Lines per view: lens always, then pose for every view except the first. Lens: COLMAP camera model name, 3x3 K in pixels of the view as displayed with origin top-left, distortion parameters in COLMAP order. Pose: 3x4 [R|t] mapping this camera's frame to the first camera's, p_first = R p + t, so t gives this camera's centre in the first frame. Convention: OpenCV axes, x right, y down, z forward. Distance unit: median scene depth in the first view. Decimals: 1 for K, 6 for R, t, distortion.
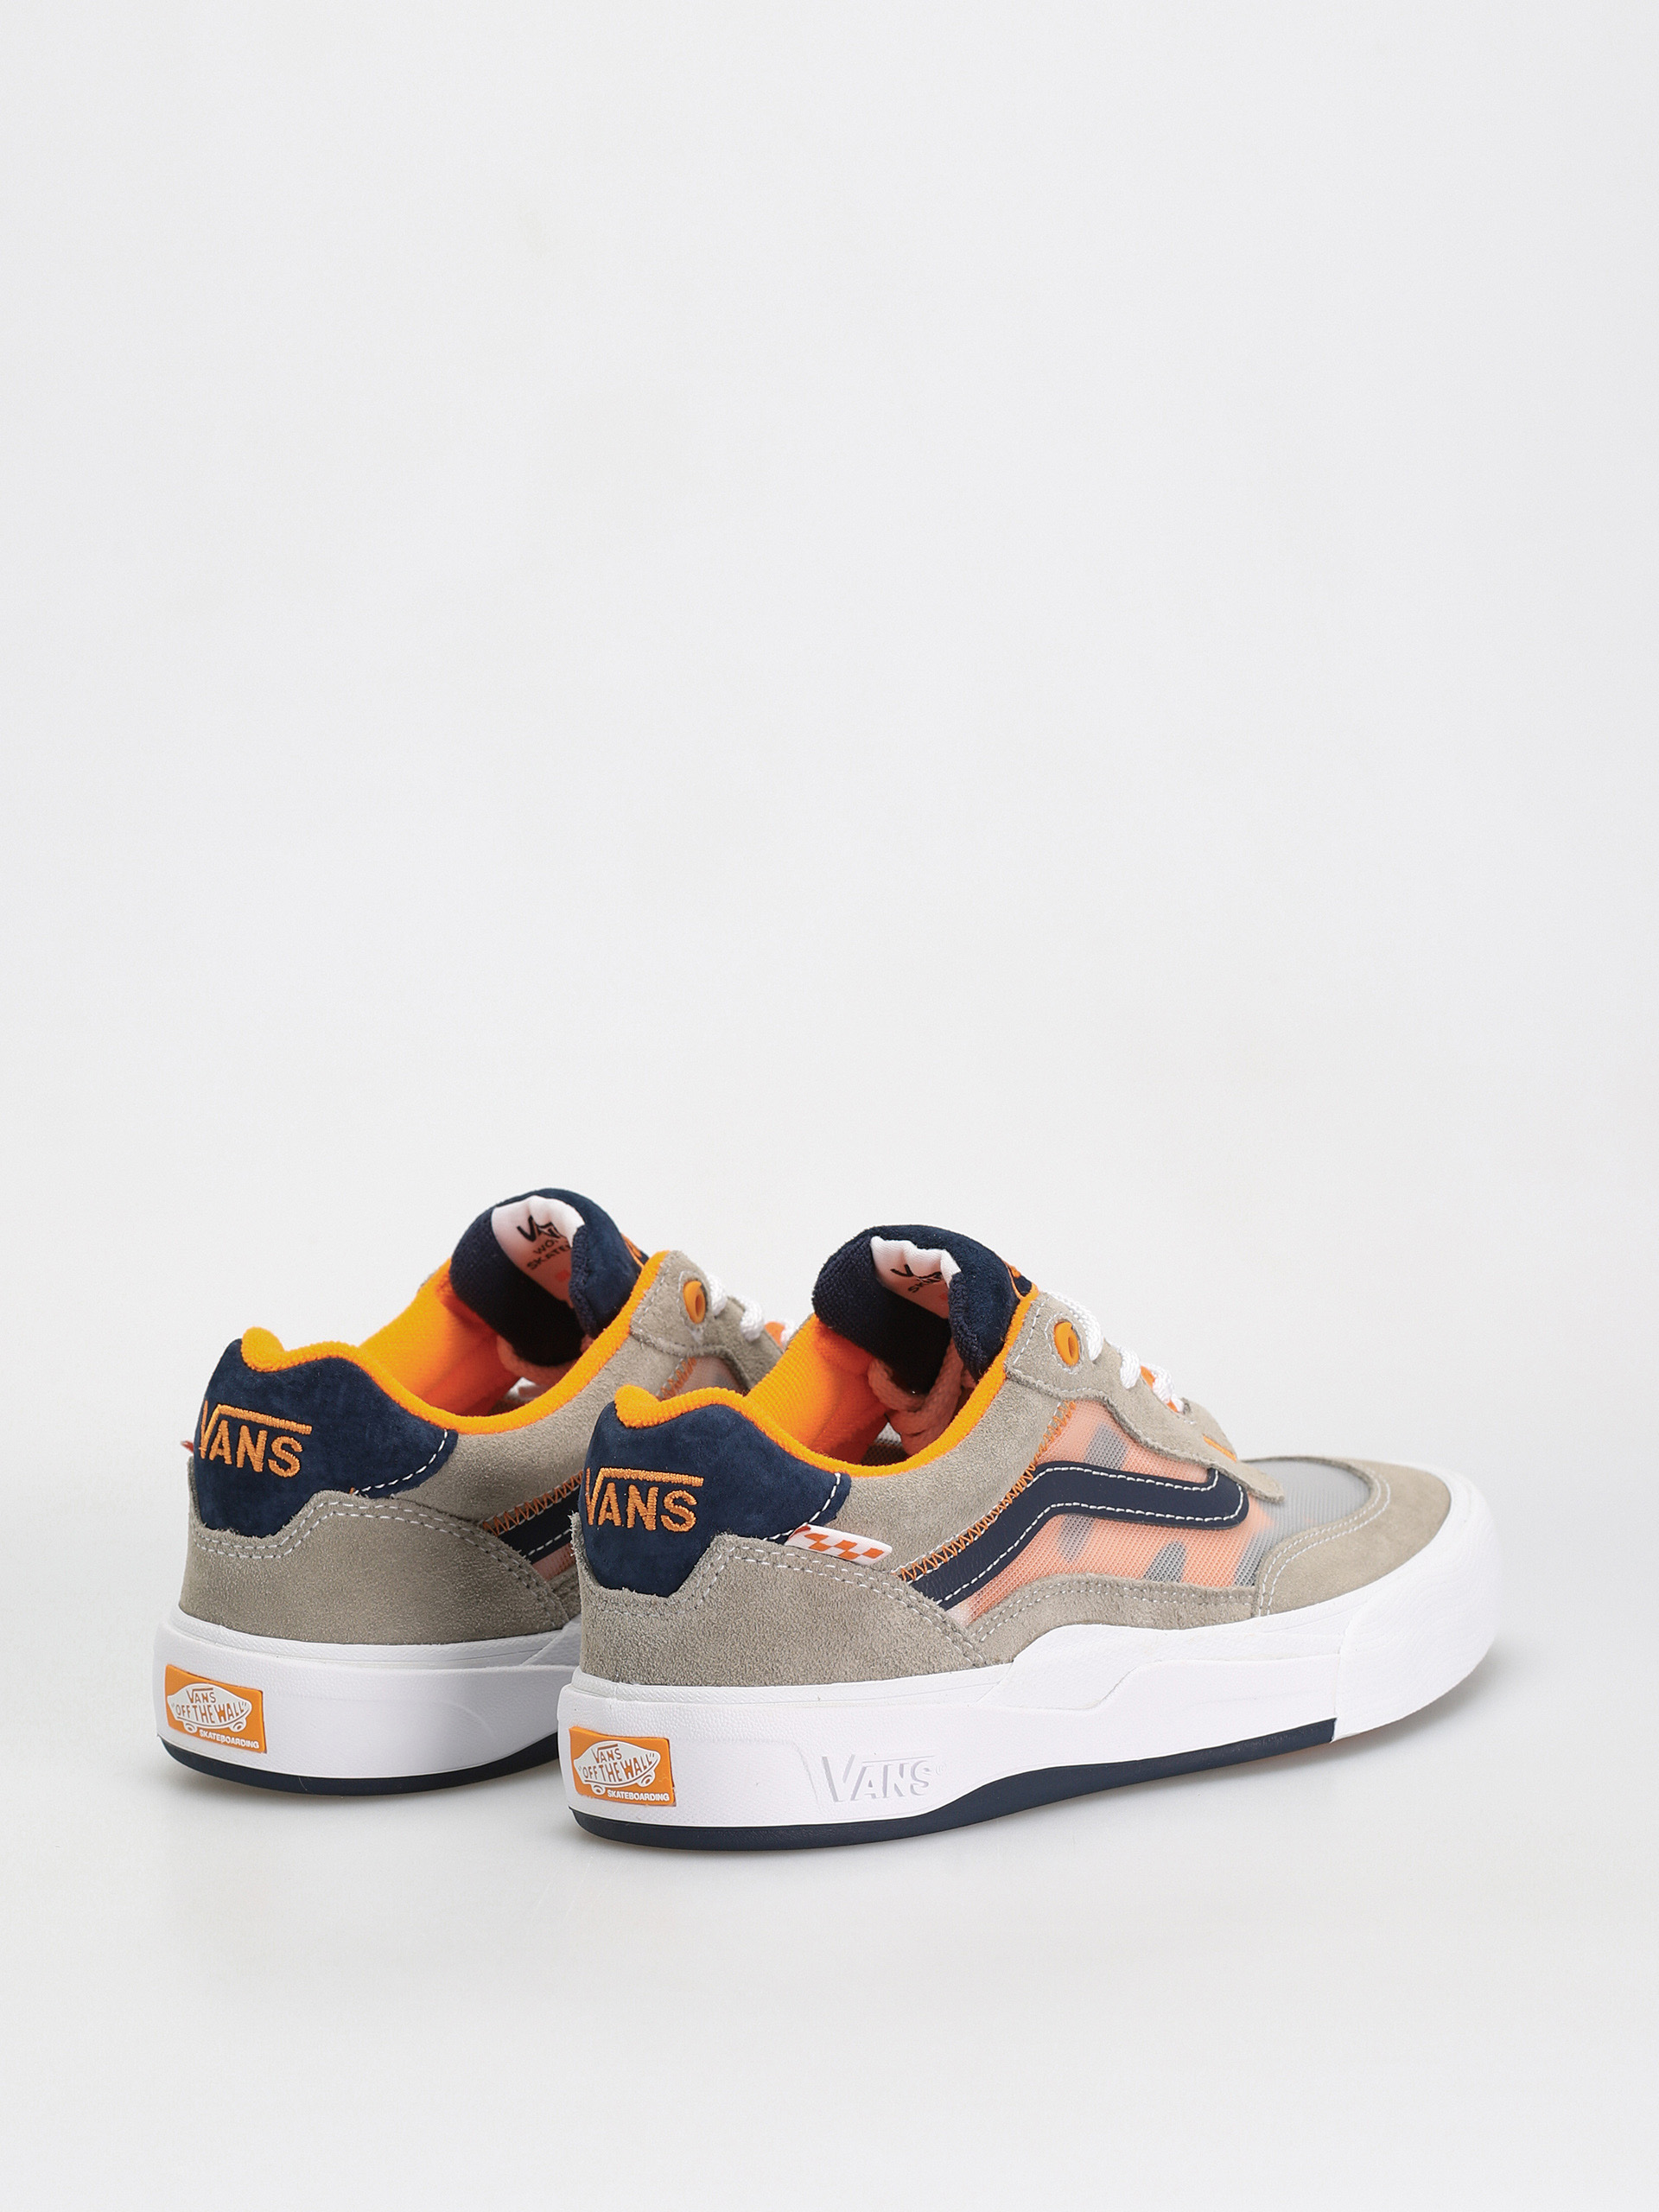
lens RADIAL K [[7983.7, 0, 829.5], [0, 7983.7, 1106.0], [0, 0, 1]] dist [-0.229610, -2.036083]
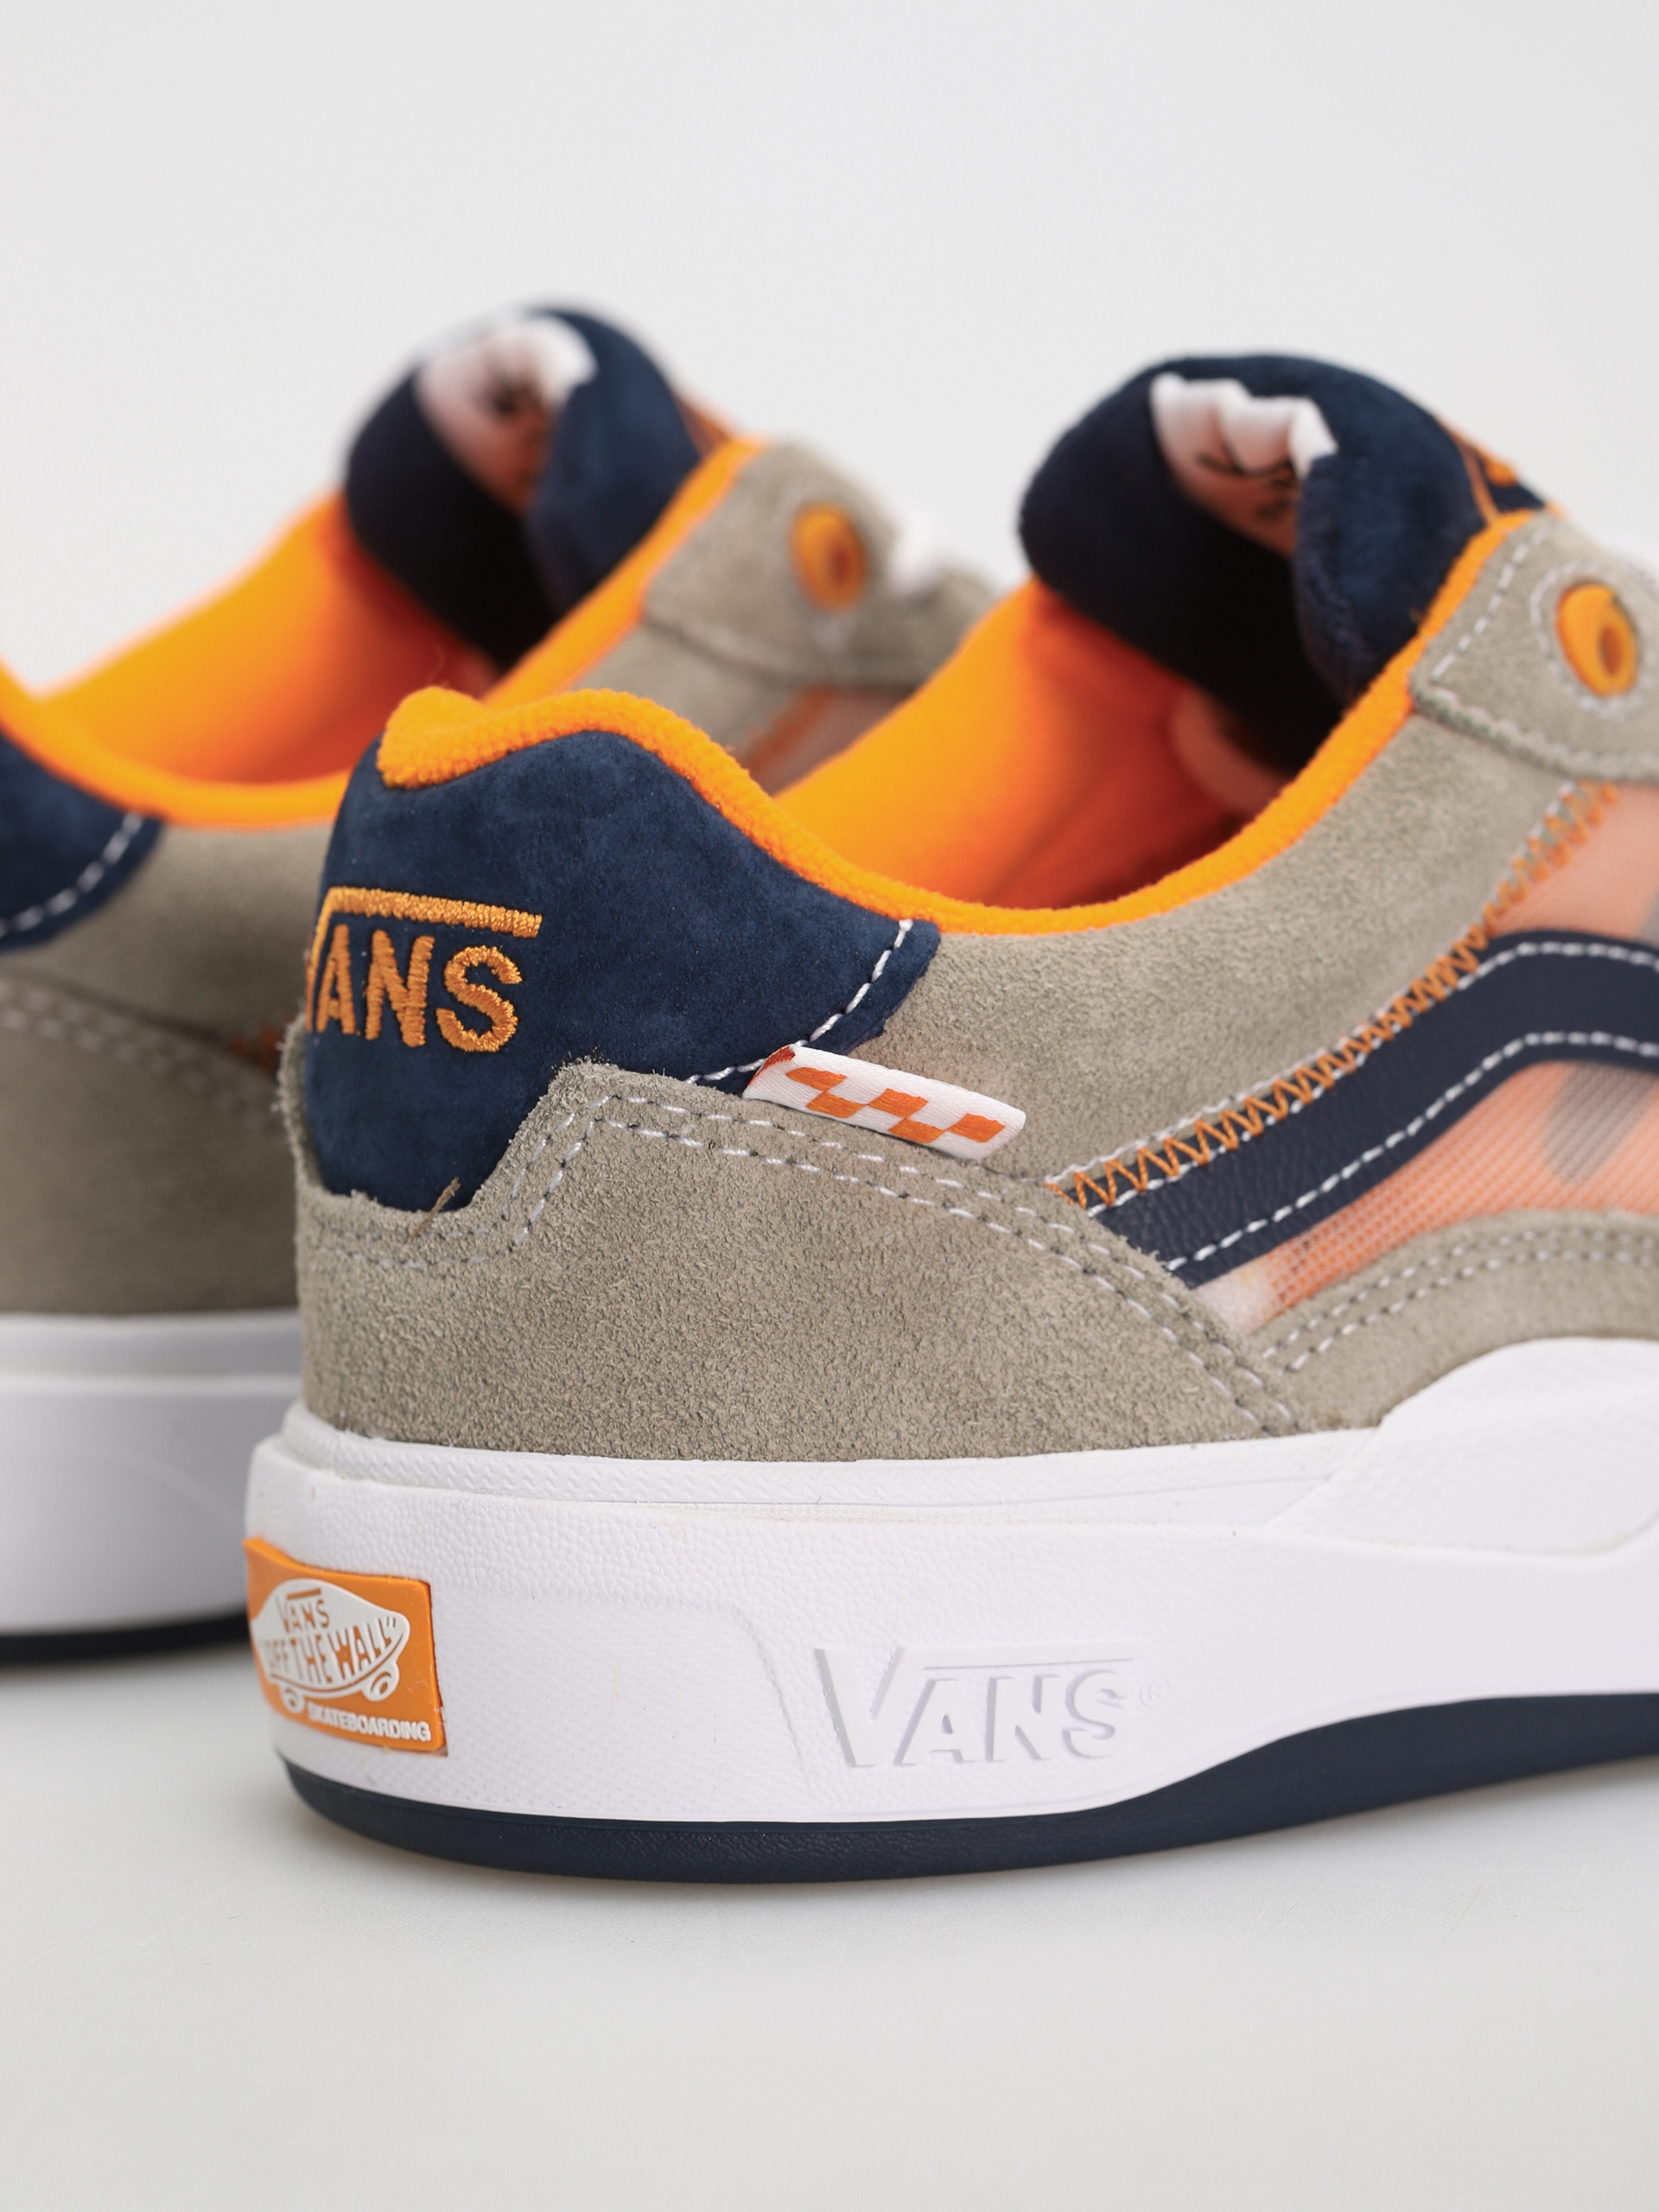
lens RADIAL K [[7983.7, 0, 829.5], [0, 7983.7, 1106.0], [0, 0, 1]] dist [-0.229610, -2.036083]
pose [[0.978566, 0.038092, -0.202381, 0.076266], [-0.030781, 0.998759, 0.039150, 0.039957], [0.203621, -0.032081, 0.978524, 0.618610]]
